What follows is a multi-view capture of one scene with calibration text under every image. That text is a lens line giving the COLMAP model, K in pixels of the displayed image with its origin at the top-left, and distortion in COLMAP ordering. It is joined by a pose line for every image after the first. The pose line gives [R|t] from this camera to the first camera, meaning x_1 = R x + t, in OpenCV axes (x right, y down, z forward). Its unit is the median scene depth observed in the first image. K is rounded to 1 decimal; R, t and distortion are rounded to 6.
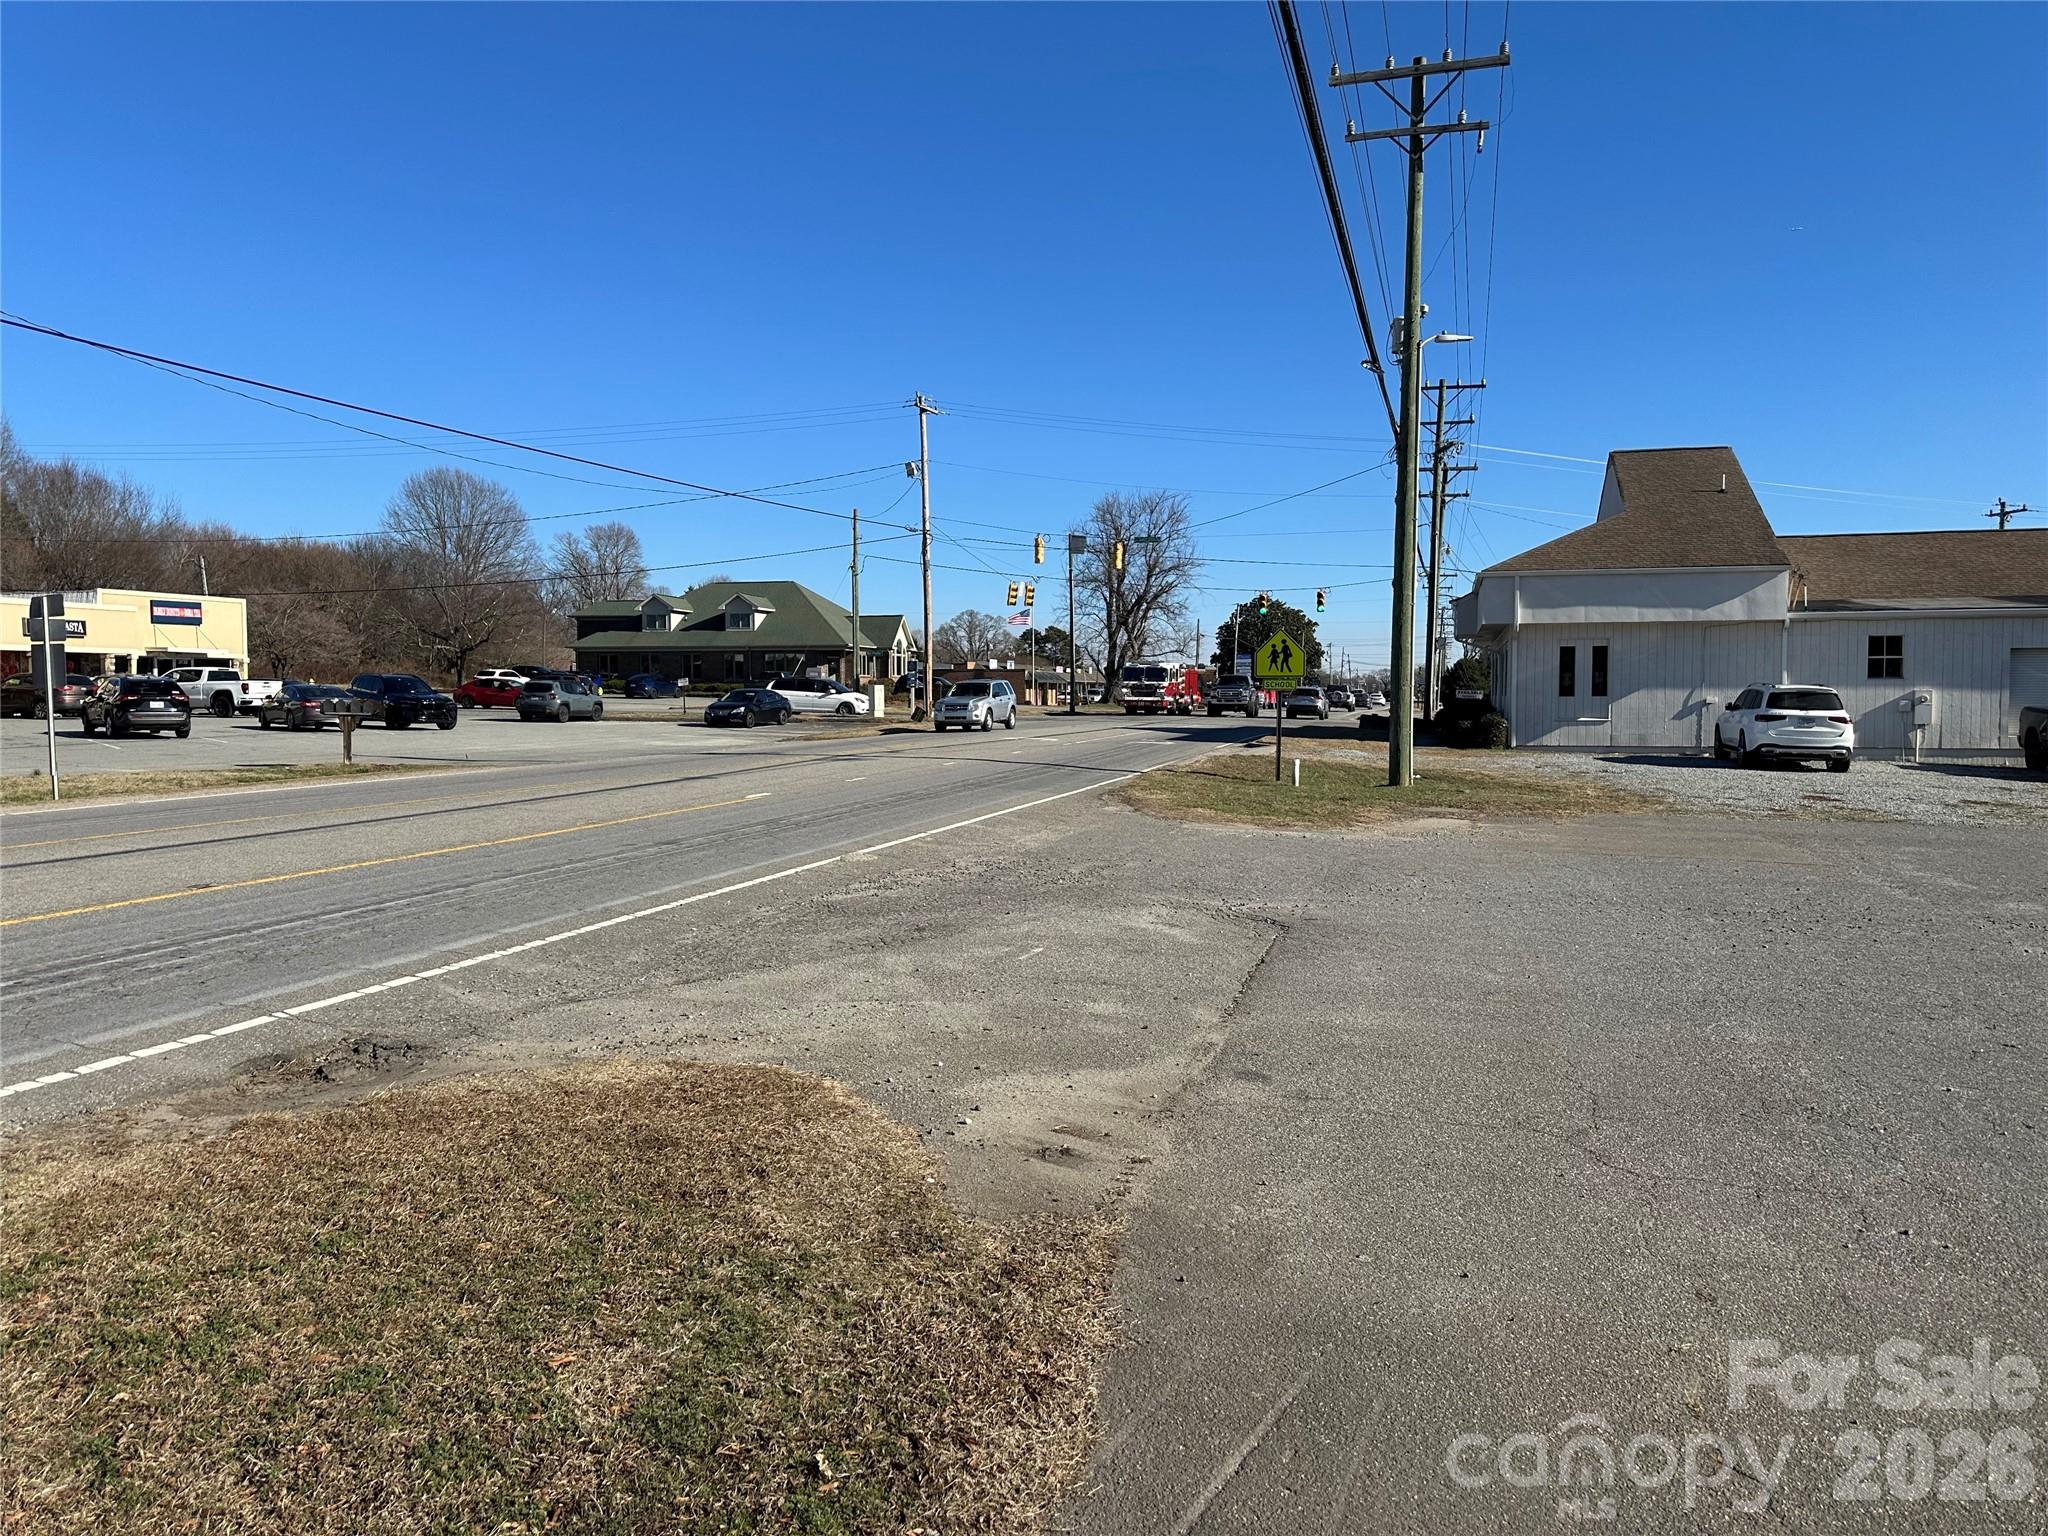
lens RADIAL K [[1414.8, 0, 1024.0], [0, 1414.8, 768.0], [0, 0, 1]] dist [0.088117, -0.108854]
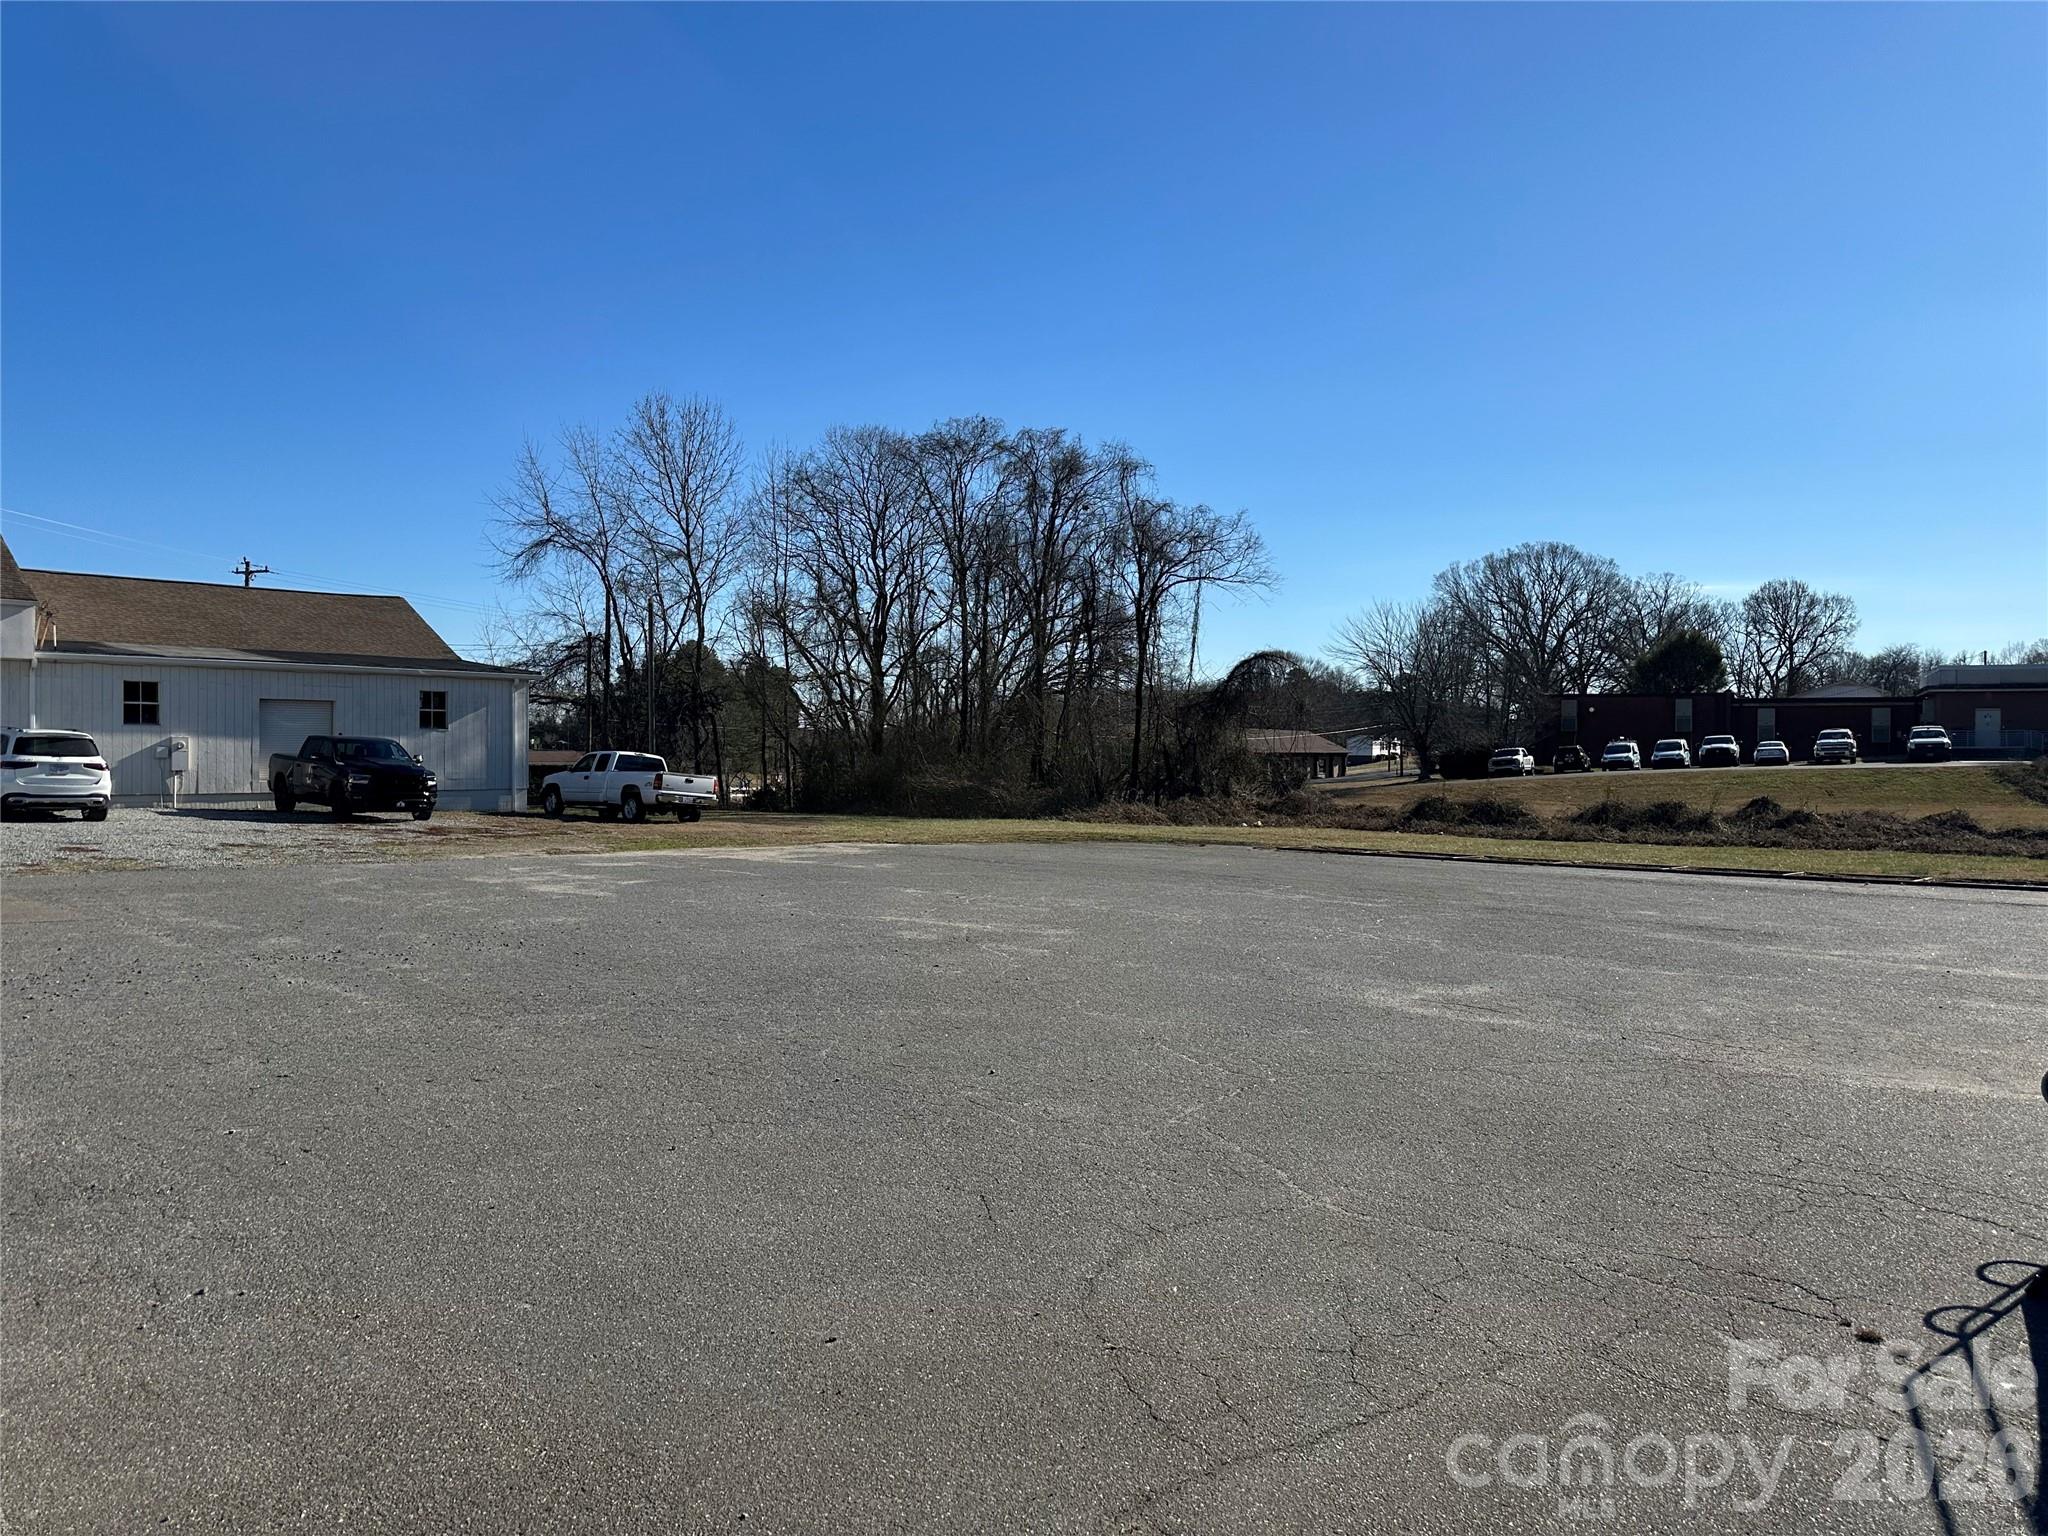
lens RADIAL K [[1419.0, 0, 1024.0], [0, 1419.0, 768.0], [0, 0, 1]] dist [0.091061, -0.116557]
pose [[0.463705, -0.004704, 0.885977, 0.002624], [0.033455, 0.999366, -0.012204, -0.000089], [-0.885358, 0.035299, 0.463568, 0.012984]]
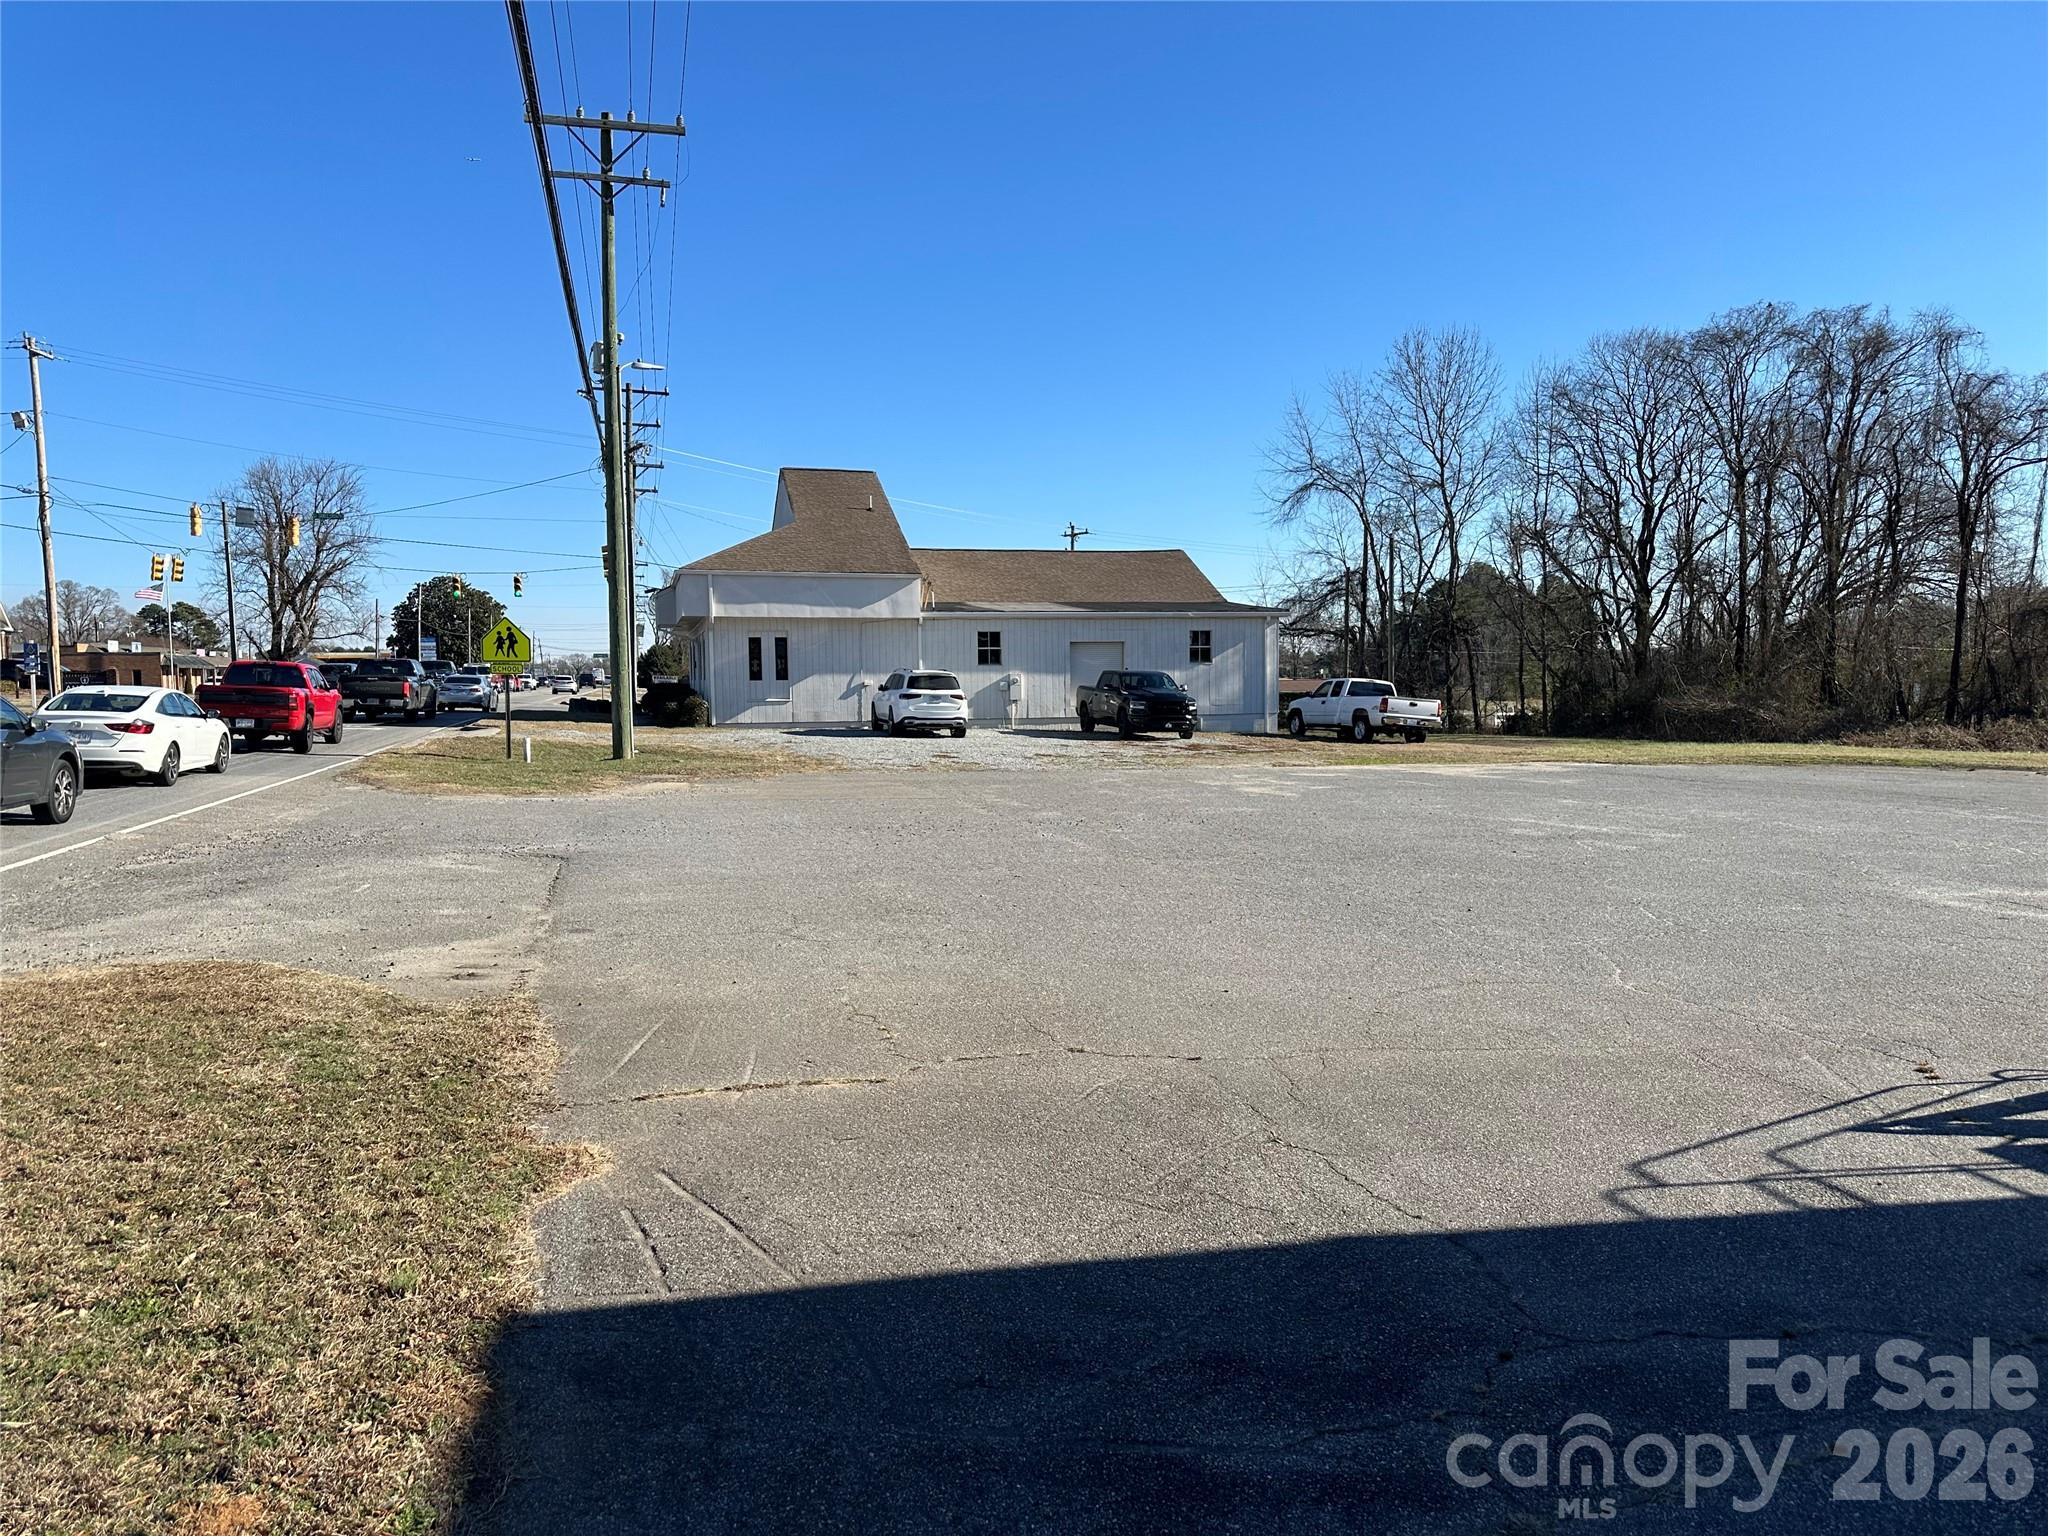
lens RADIAL K [[1419.0, 0, 1024.0], [0, 1419.0, 768.0], [0, 0, 1]] dist [0.091061, -0.116557]
pose [[0.852037, -0.039592, 0.521982, -0.110295], [0.034441, 0.999215, 0.019570, 0.016378], [-0.522347, 0.001303, 0.852732, -0.261180]]
